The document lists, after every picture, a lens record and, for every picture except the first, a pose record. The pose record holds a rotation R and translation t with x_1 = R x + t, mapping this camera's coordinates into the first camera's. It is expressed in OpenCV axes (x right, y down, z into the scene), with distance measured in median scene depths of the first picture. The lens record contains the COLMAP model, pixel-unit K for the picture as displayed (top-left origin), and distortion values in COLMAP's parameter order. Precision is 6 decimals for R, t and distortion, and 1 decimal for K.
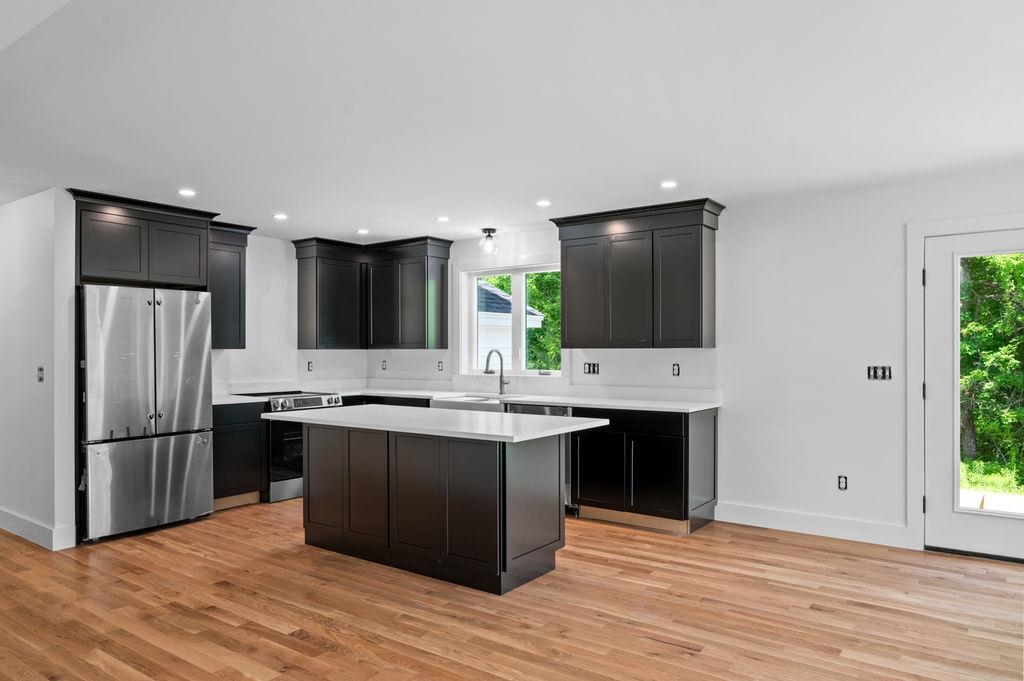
lens RADIAL K [[673.7, 0, 508.9], [0, 673.7, 355.1], [0, 0, 1]] dist [-0.002879, -0.000543]
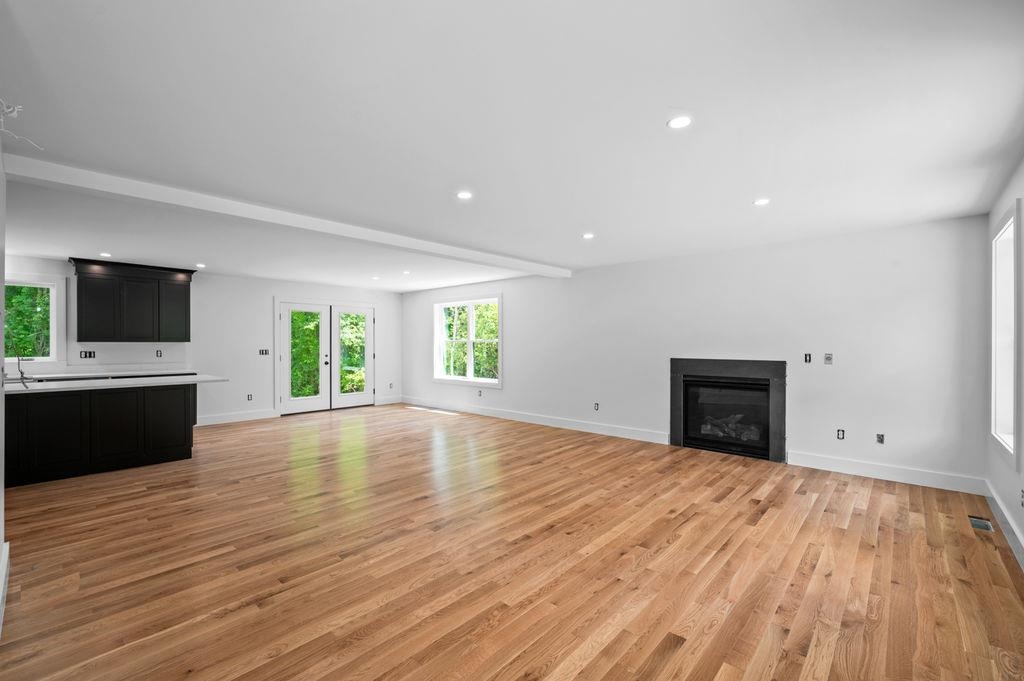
lens RADIAL K [[439.1, 0, 510.7], [0, 439.1, 349.6], [0, 0, 1]] dist [-0.000517, 0.000343]
pose [[0.113925, -0.011906, 0.993418, -0.906300], [0.004960, 0.999923, 0.011415, 0.001606], [-0.993477, 0.003627, 0.113975, -0.115738]]
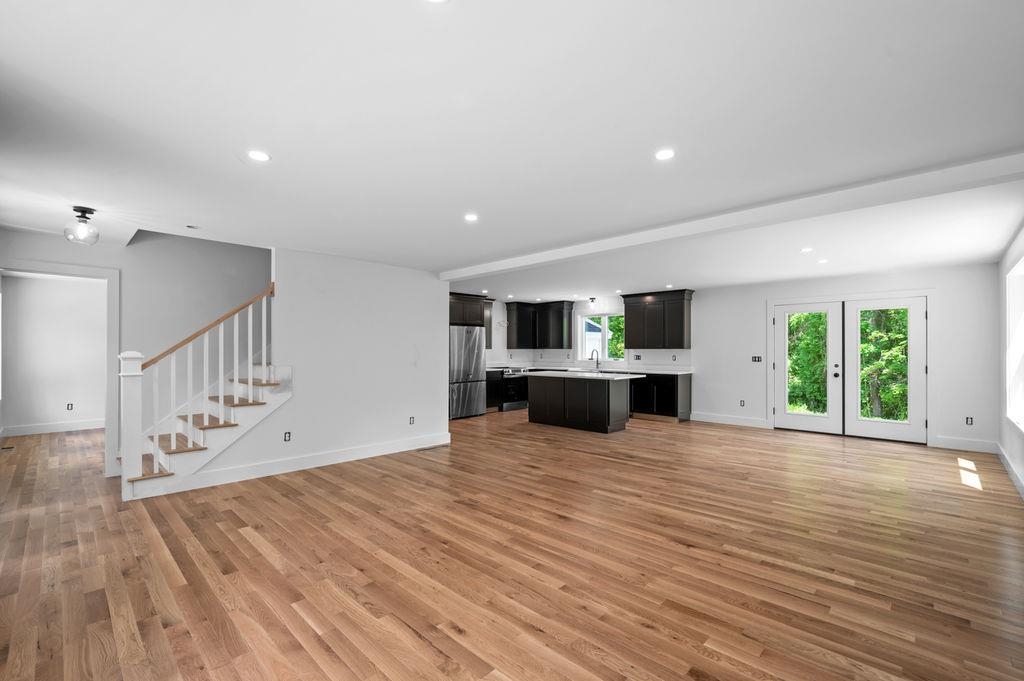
lens RADIAL K [[439.1, 0, 510.7], [0, 439.1, 349.6], [0, 0, 1]] dist [-0.000517, 0.000343]
pose [[0.989237, 0.001551, -0.146317, -0.106828], [-0.002244, 0.999987, -0.004567, 0.000395], [0.146308, 0.004846, 0.989227, -0.679968]]
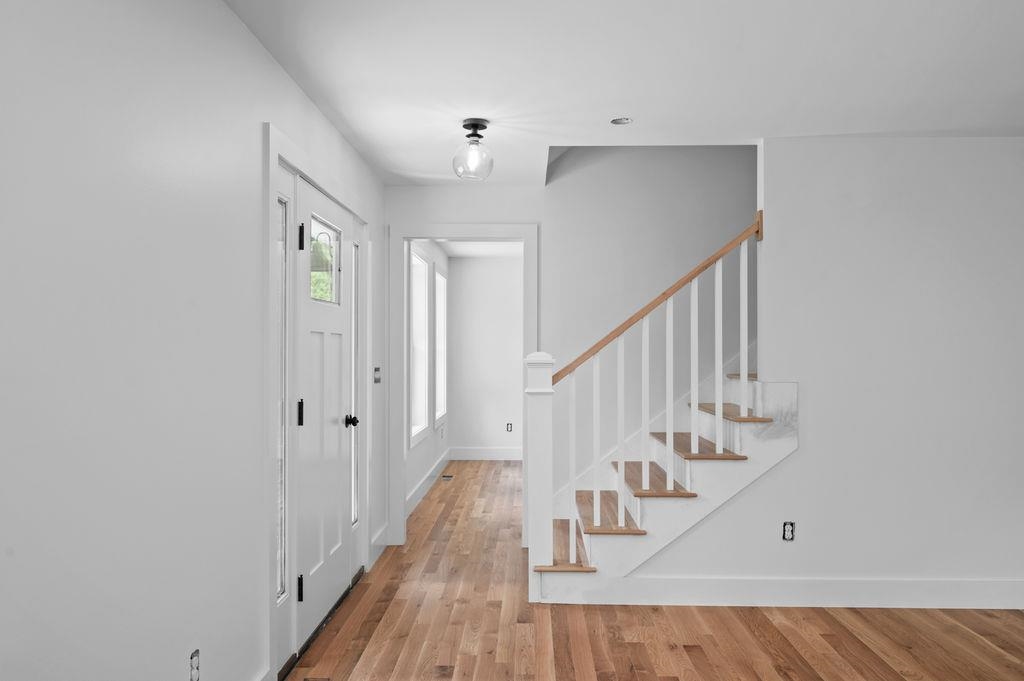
lens RADIAL K [[753.3, 0, 510.8], [0, 753.3, 350.3], [0, 0, 1]] dist [-0.003432, -0.001134]
pose [[0.562176, 0.000957, -0.827017, -0.243729], [-0.002437, 0.999997, -0.000500, 0.000187], [0.827014, 0.002297, 0.562176, -0.482412]]
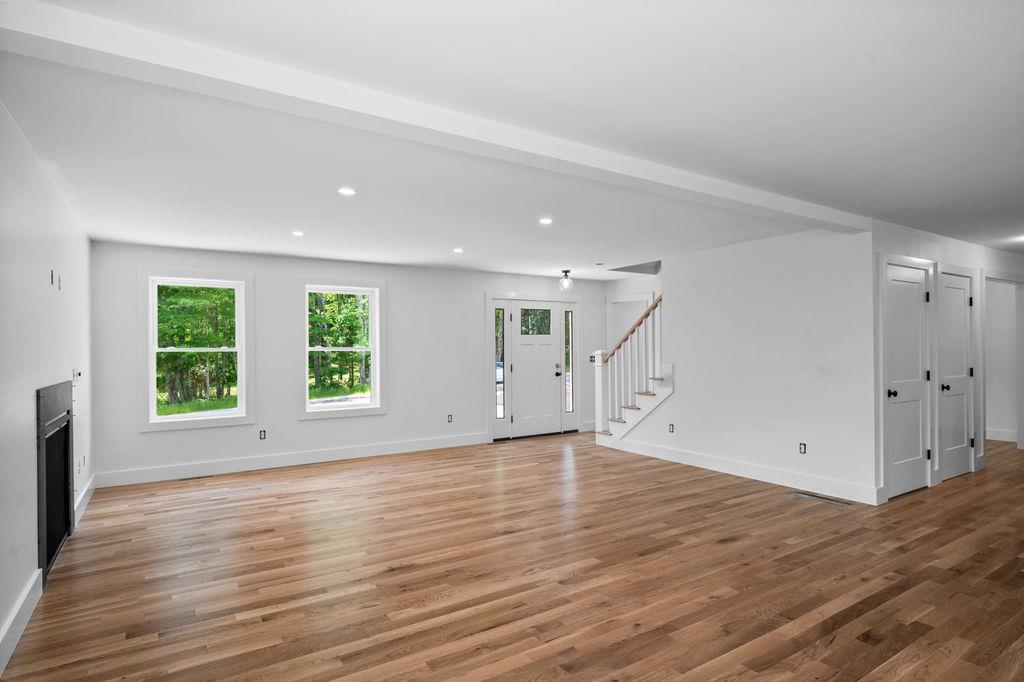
lens RADIAL K [[542.0, 0, 513.2], [0, 542.0, 345.9], [0, 0, 1]] dist [0.001024, 0.000453]
pose [[-0.361378, -0.002173, -0.932417, 0.593845], [0.006269, 0.999969, -0.004760, -0.004099], [0.932398, -0.007565, -0.361353, 0.301850]]
